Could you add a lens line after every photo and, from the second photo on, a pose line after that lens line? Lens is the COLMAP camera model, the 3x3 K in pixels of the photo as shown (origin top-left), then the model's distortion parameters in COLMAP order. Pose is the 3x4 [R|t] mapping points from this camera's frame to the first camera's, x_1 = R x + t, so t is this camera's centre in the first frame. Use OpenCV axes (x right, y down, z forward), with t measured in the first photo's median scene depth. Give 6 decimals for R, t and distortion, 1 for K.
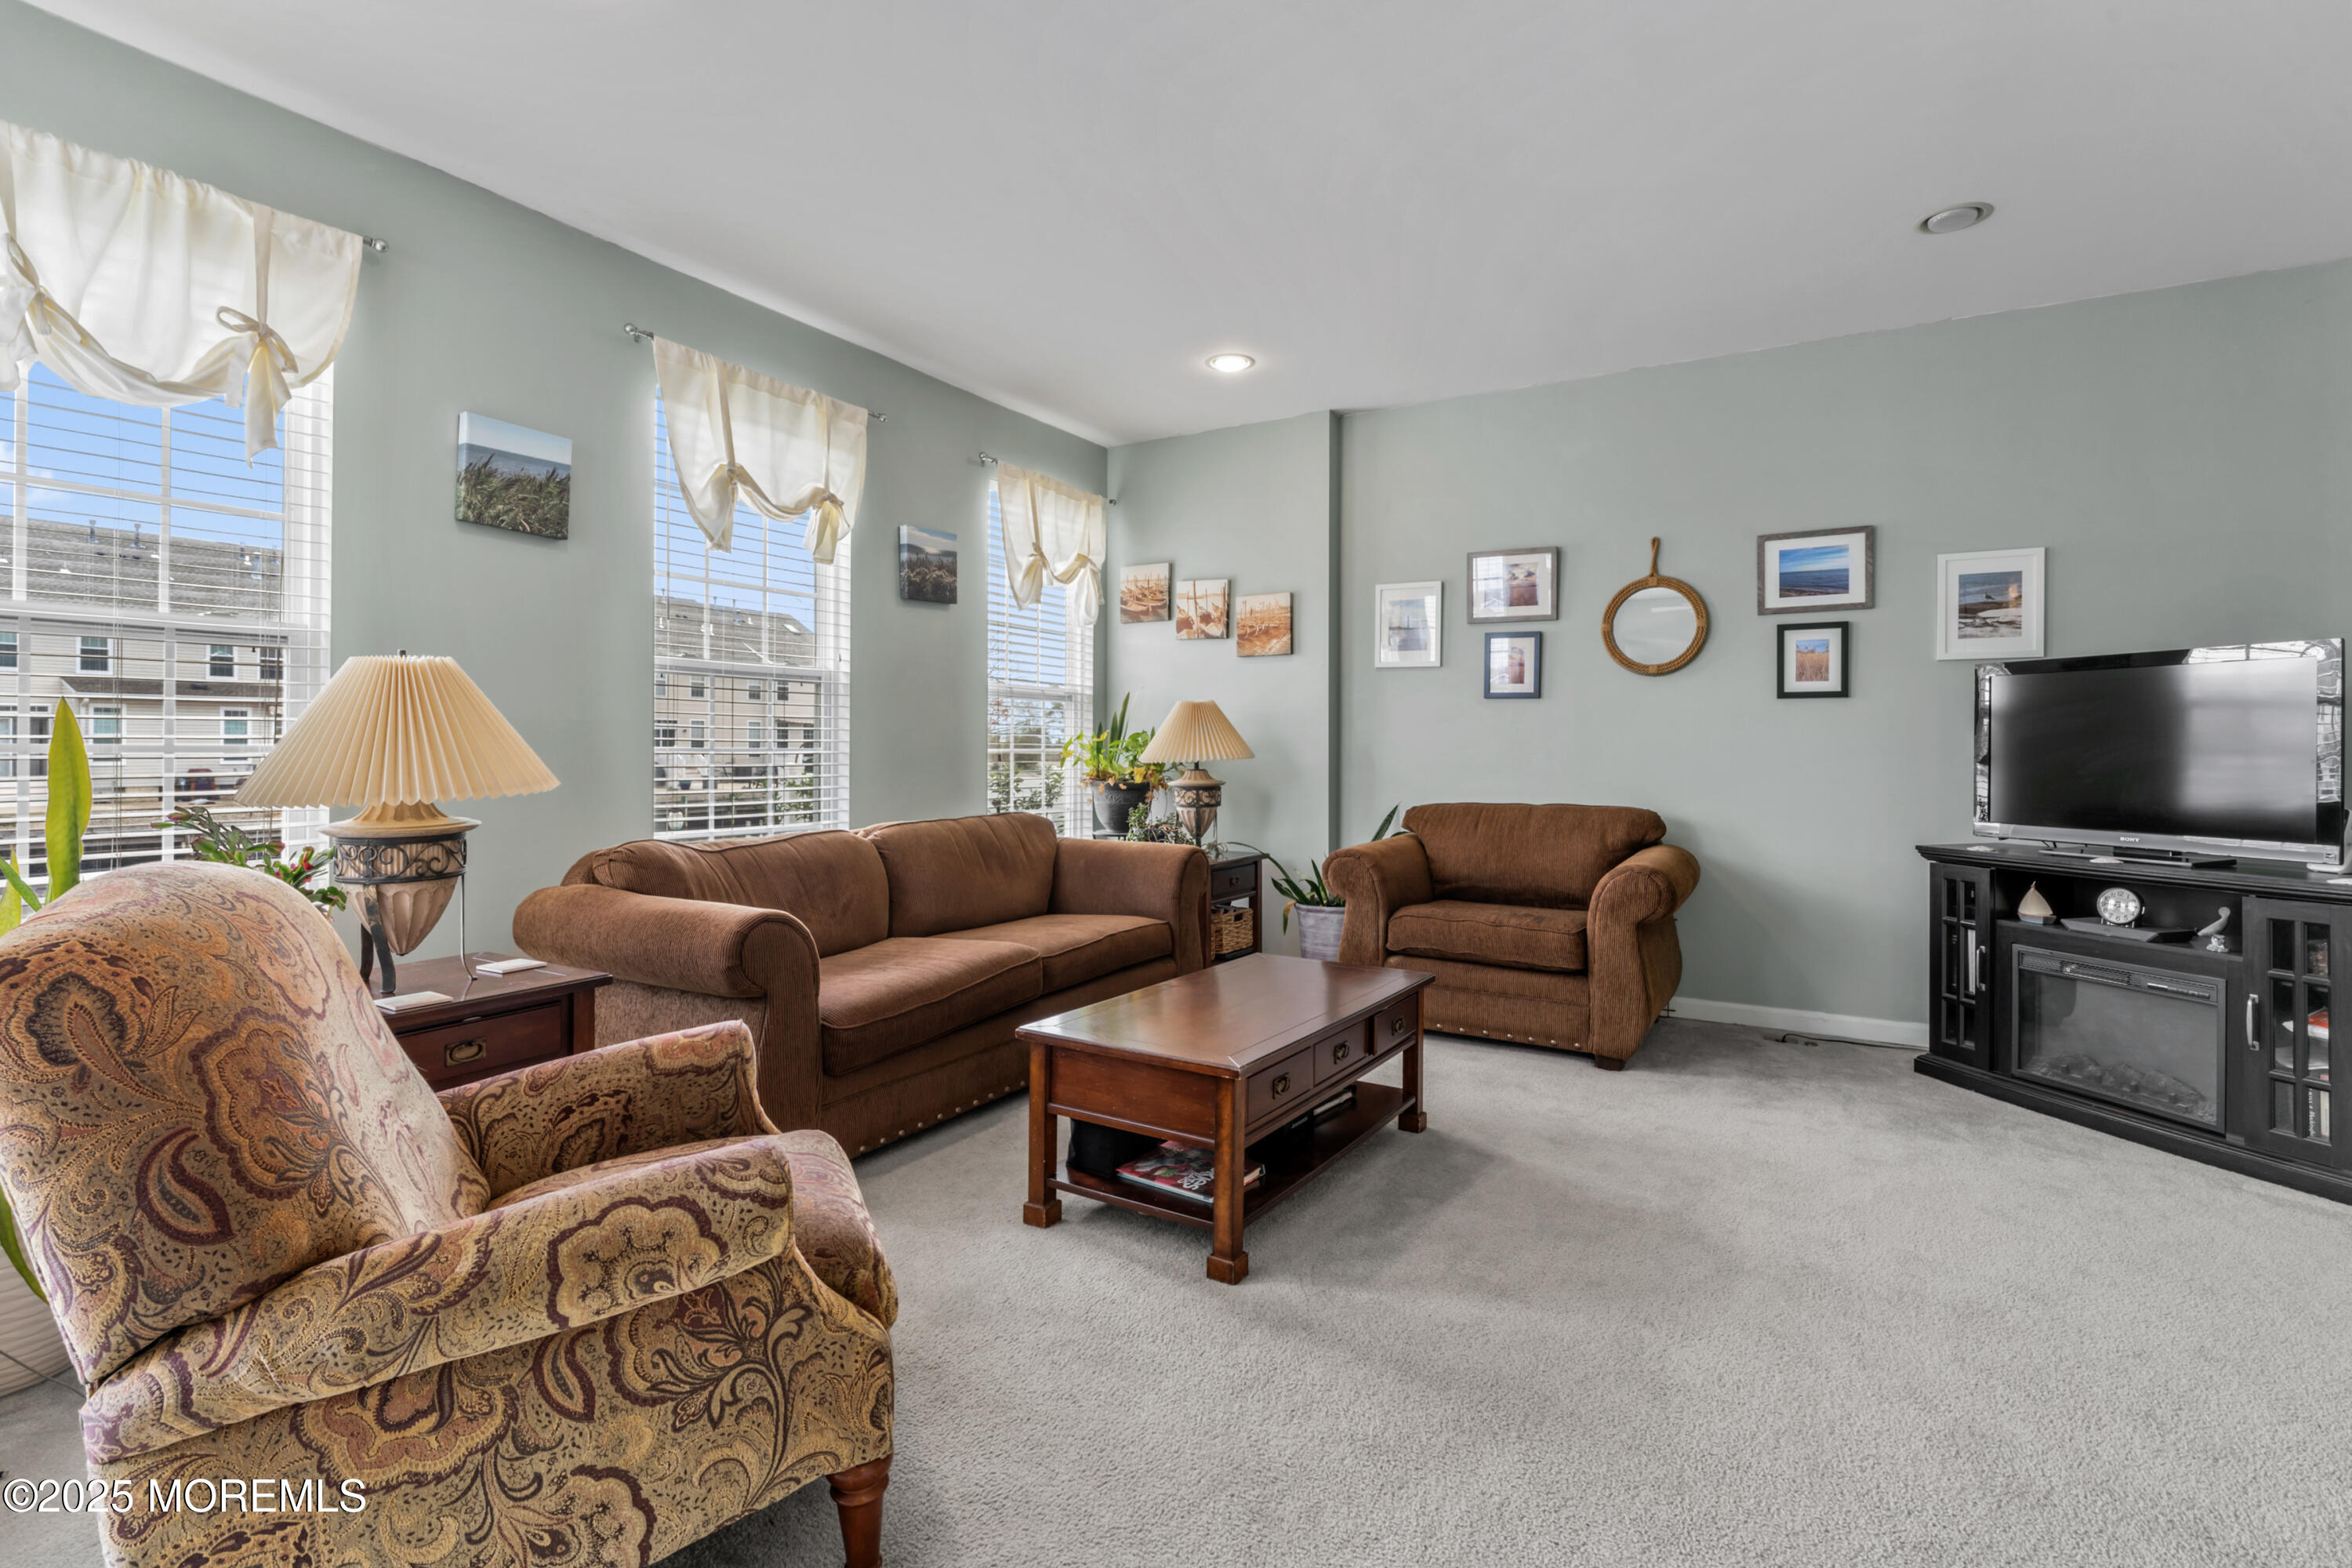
lens RADIAL K [[1101.7, 0, 1178.2], [0, 1101.7, 750.8], [0, 0, 1]] dist [-0.002747, -0.000351]
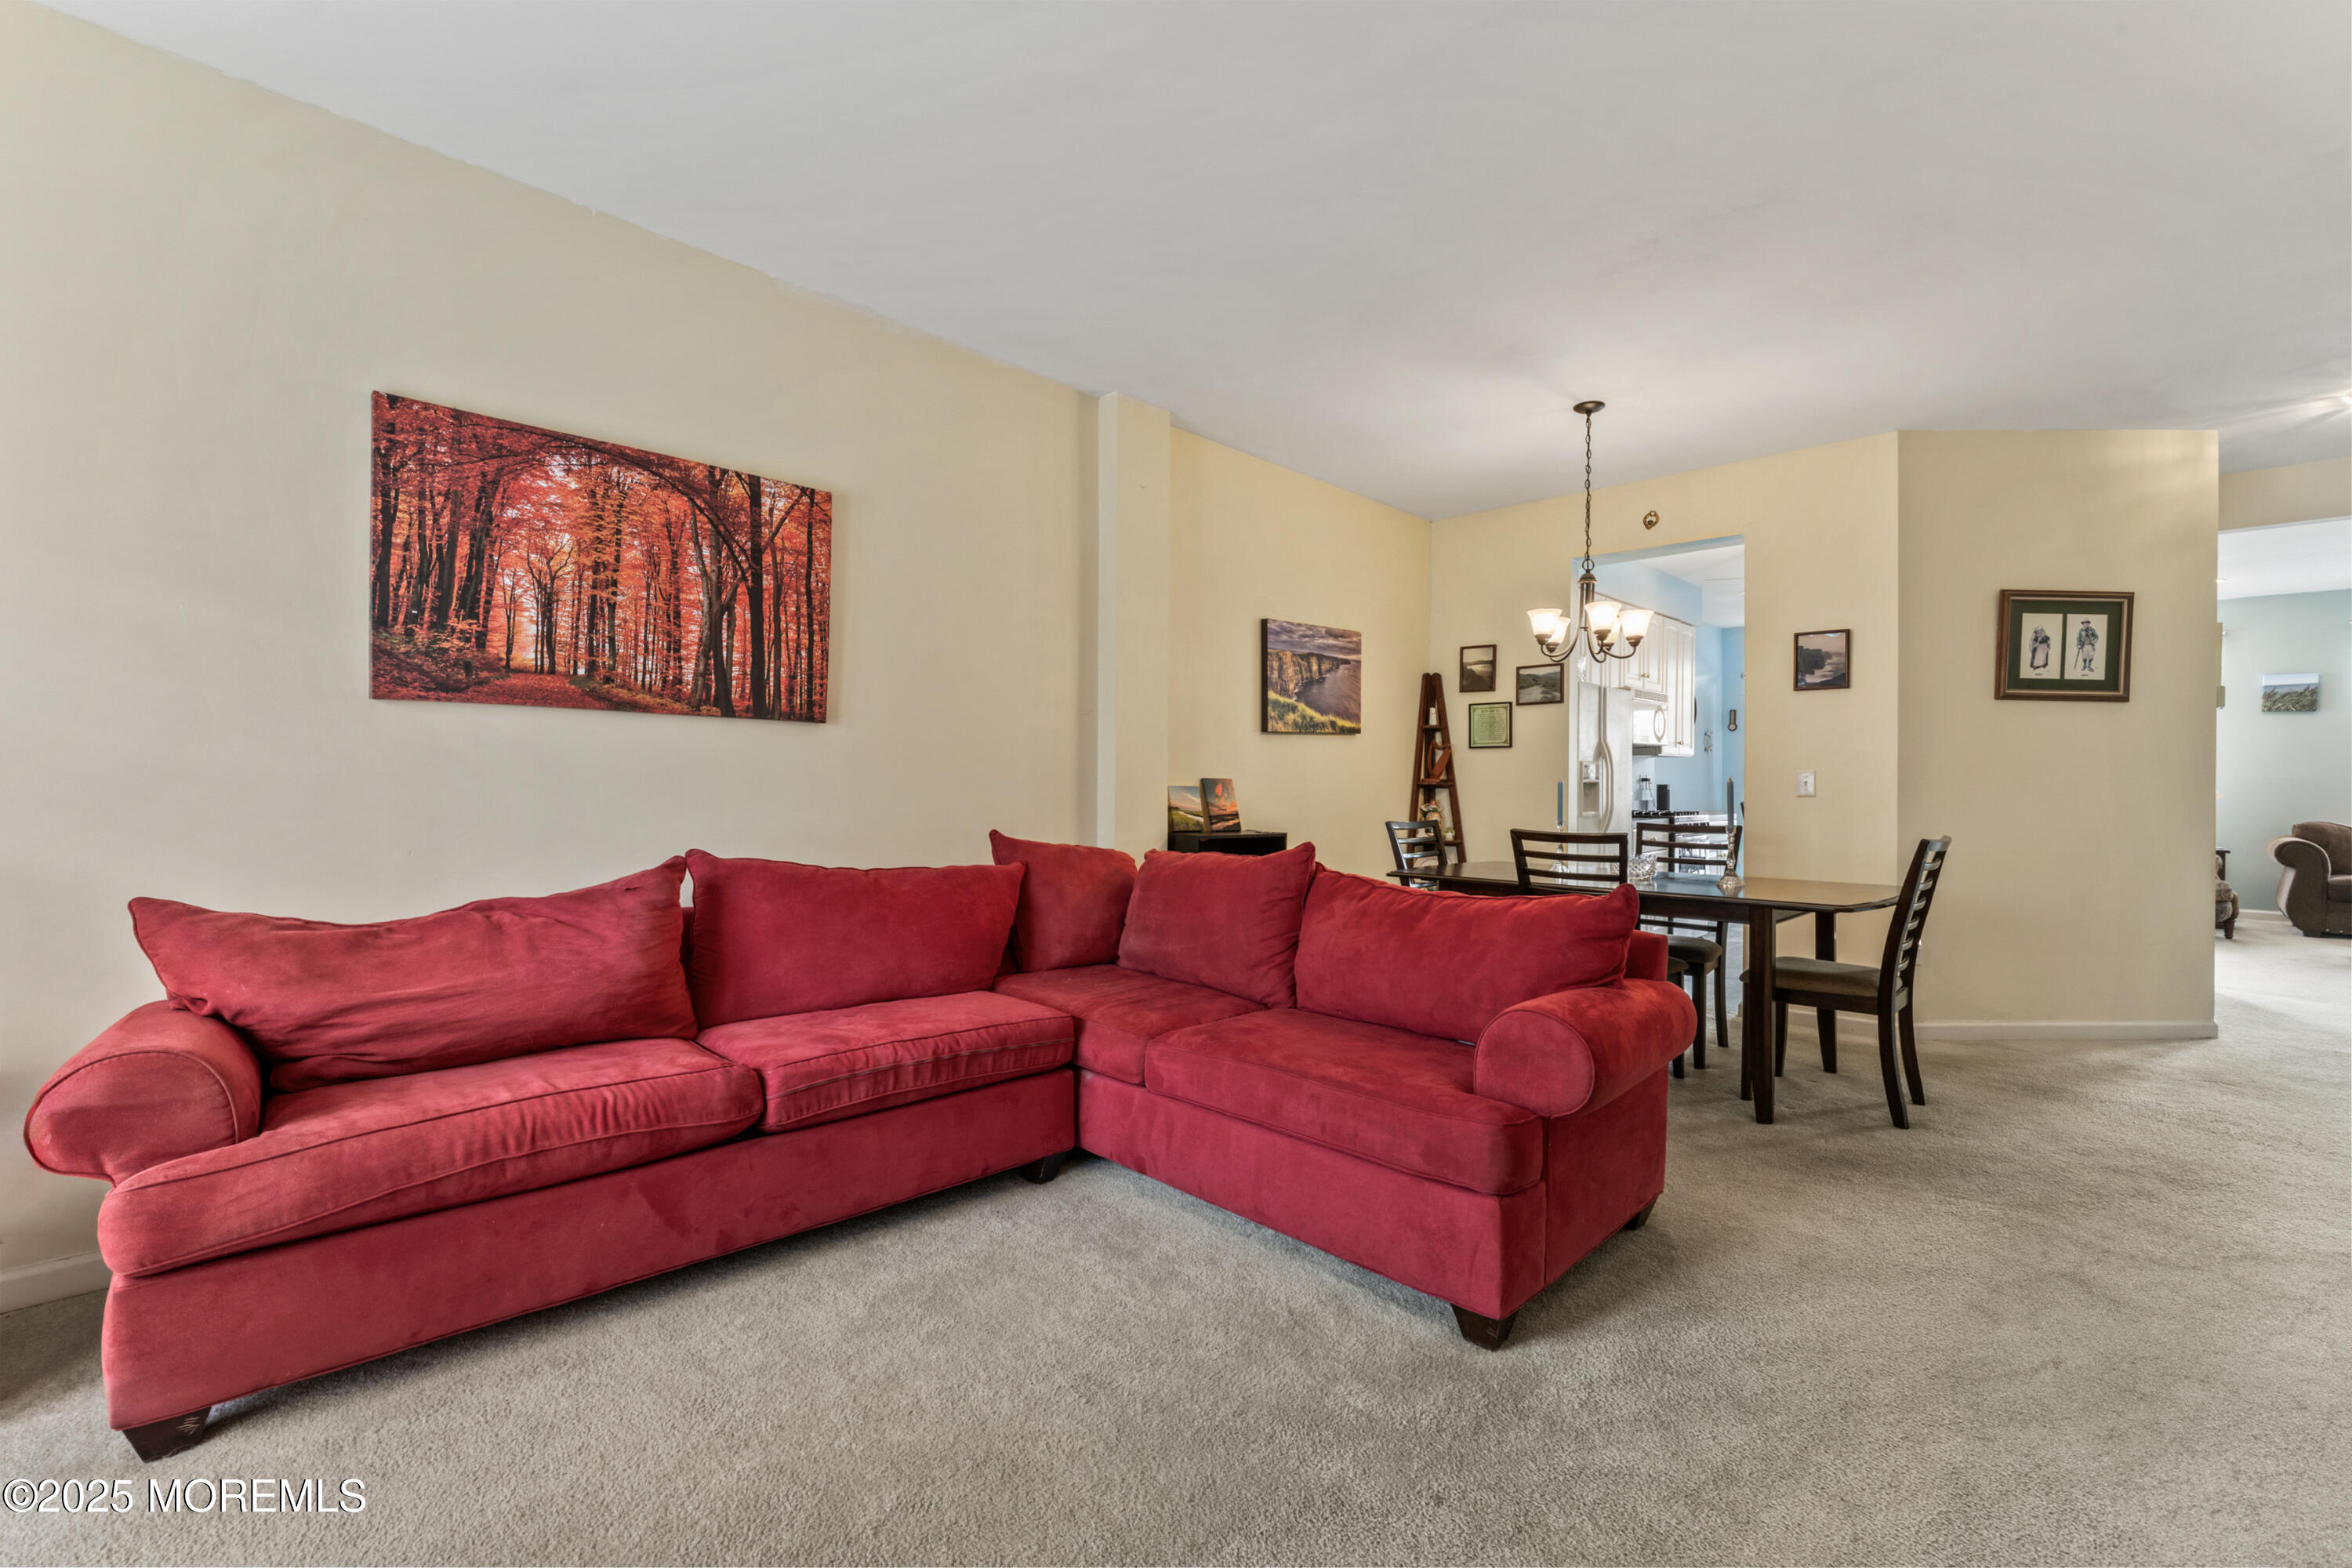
lens RADIAL K [[1006.6, 0, 1171.8], [0, 1006.6, 786.0], [0, 0, 1]] dist [-0.002180, -0.000295]
pose [[-0.236611, -0.000324, -0.971605, 2.894524], [-0.010677, 0.999940, 0.002267, 0.017202], [0.971546, 0.010910, -0.236600, -1.311946]]
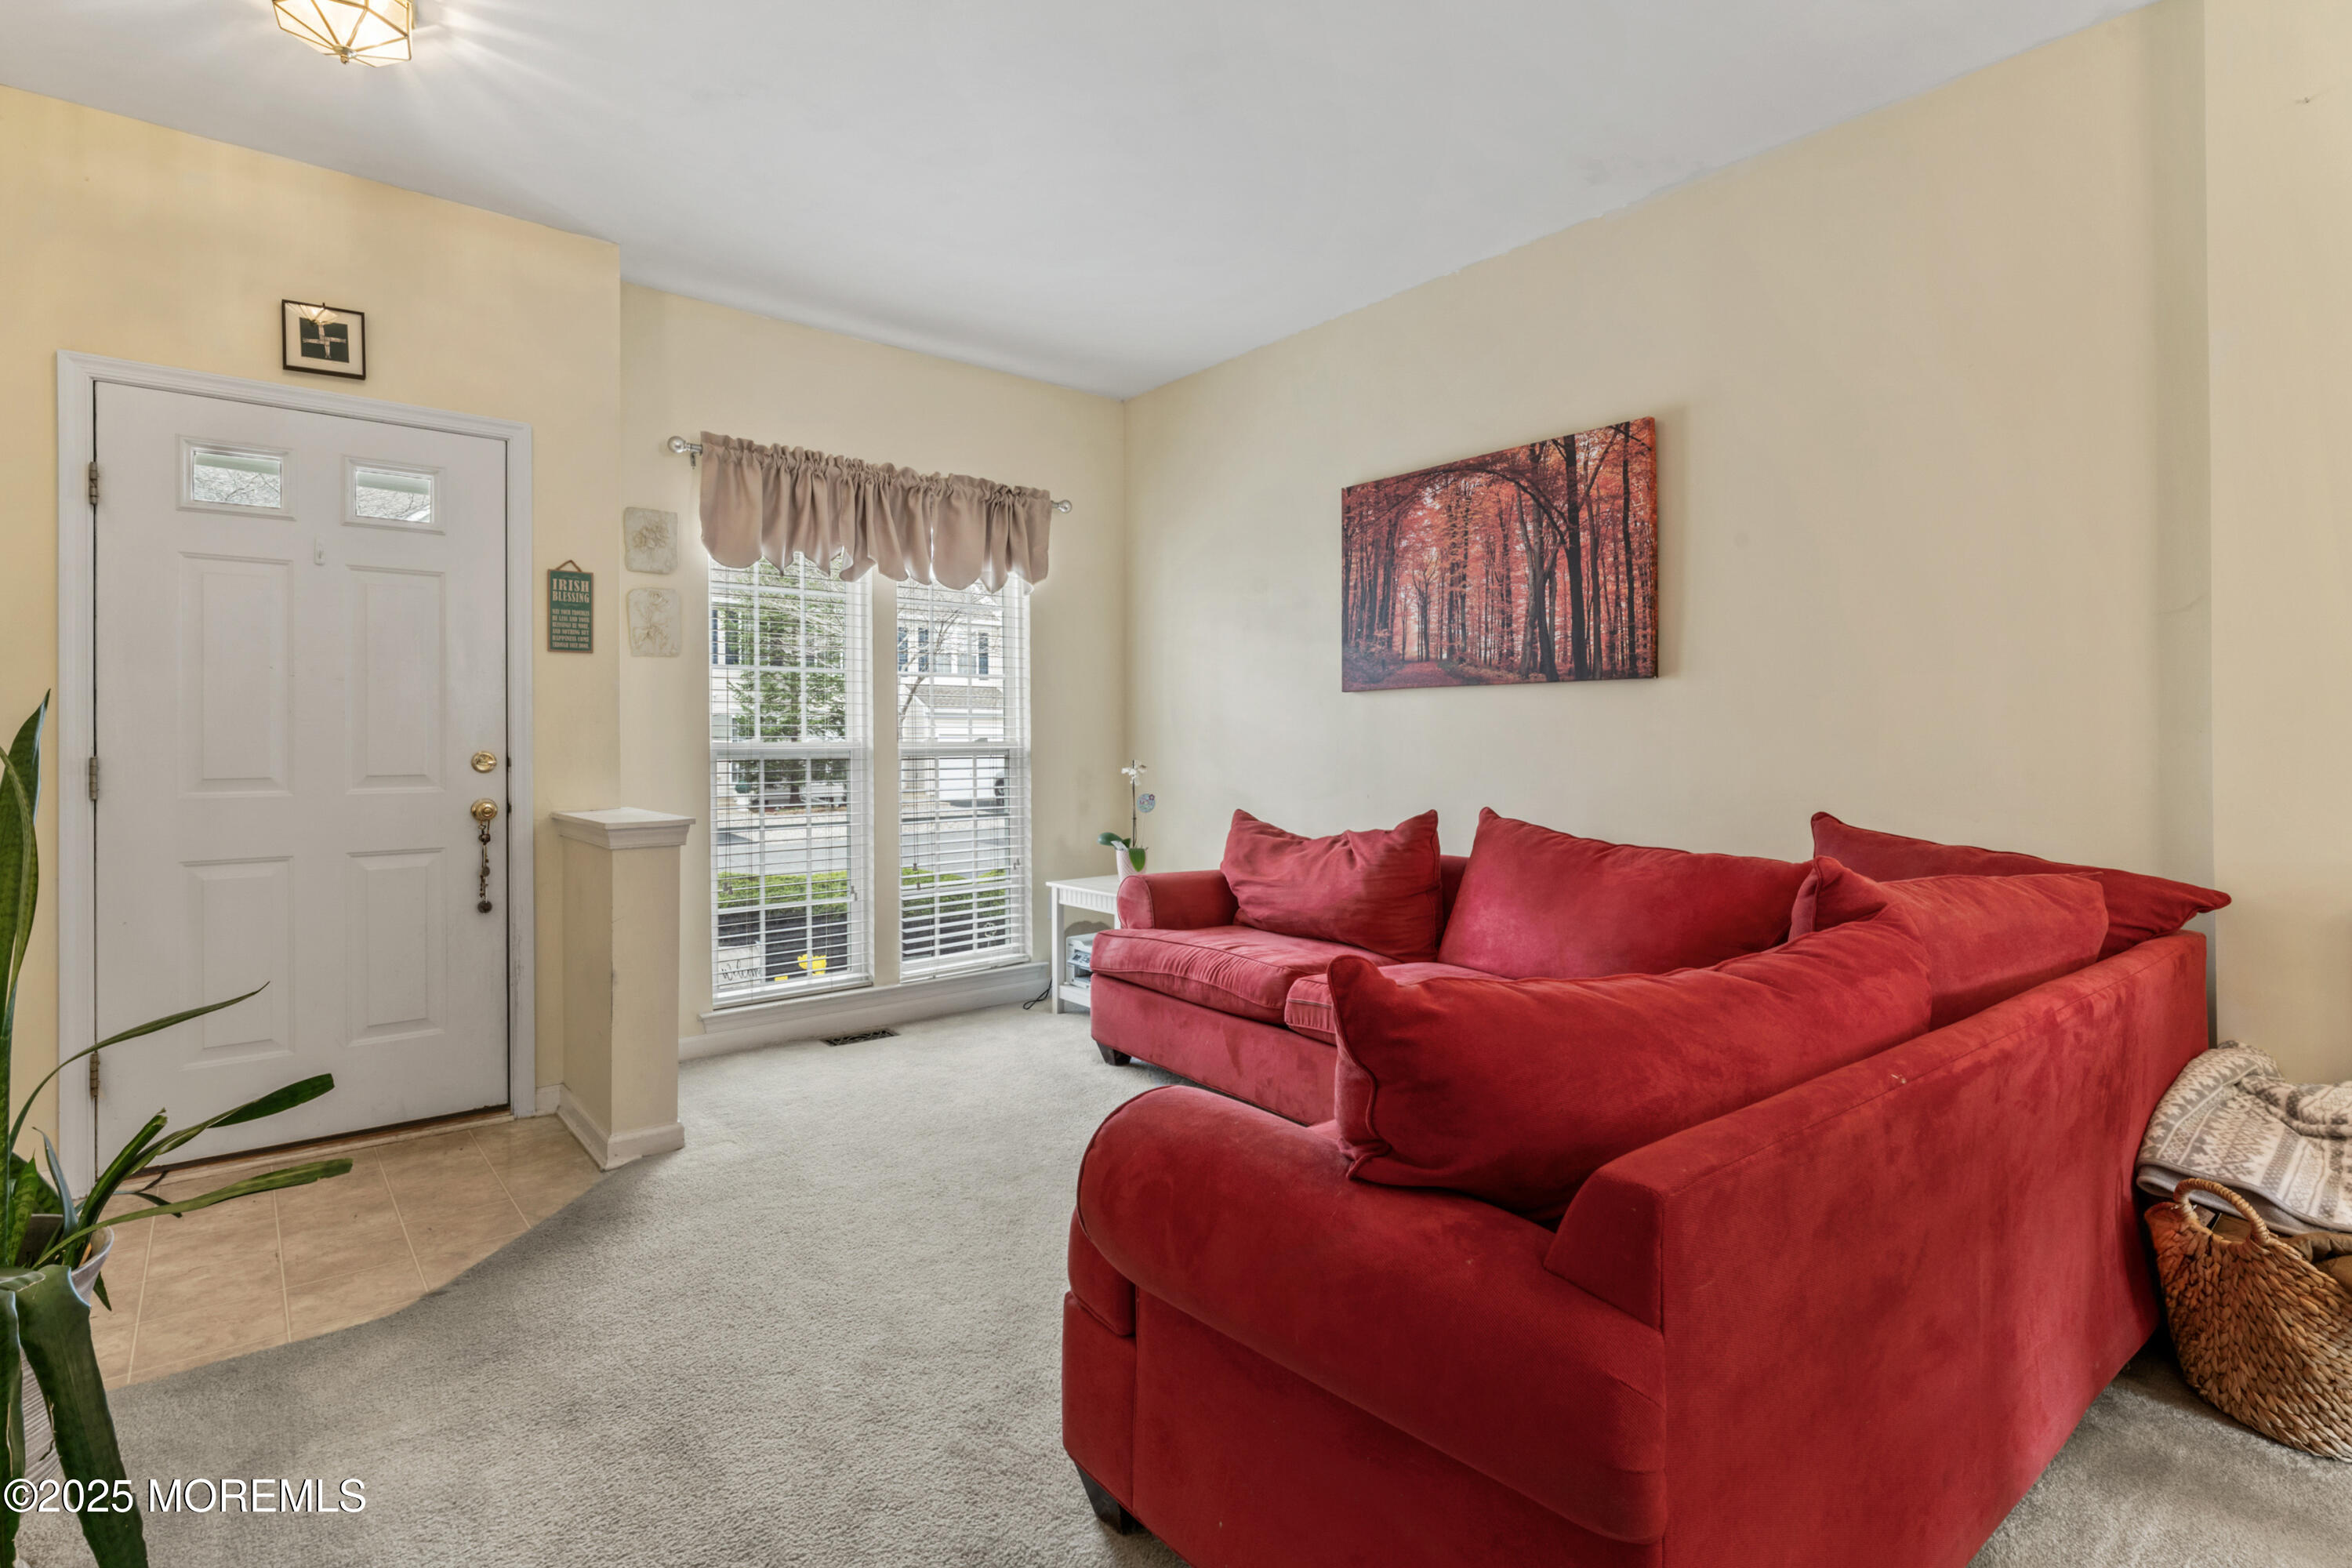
lens RADIAL K [[1115.4, 0, 1172.1], [0, 1115.4, 743.0], [0, 0, 1]] dist [-0.001786, -0.000112]
pose [[-0.944491, 0.002205, 0.328529, 1.943464], [0.002913, 0.999994, 0.001663, 0.014489], [-0.328523, 0.002528, -0.944492, -0.738719]]
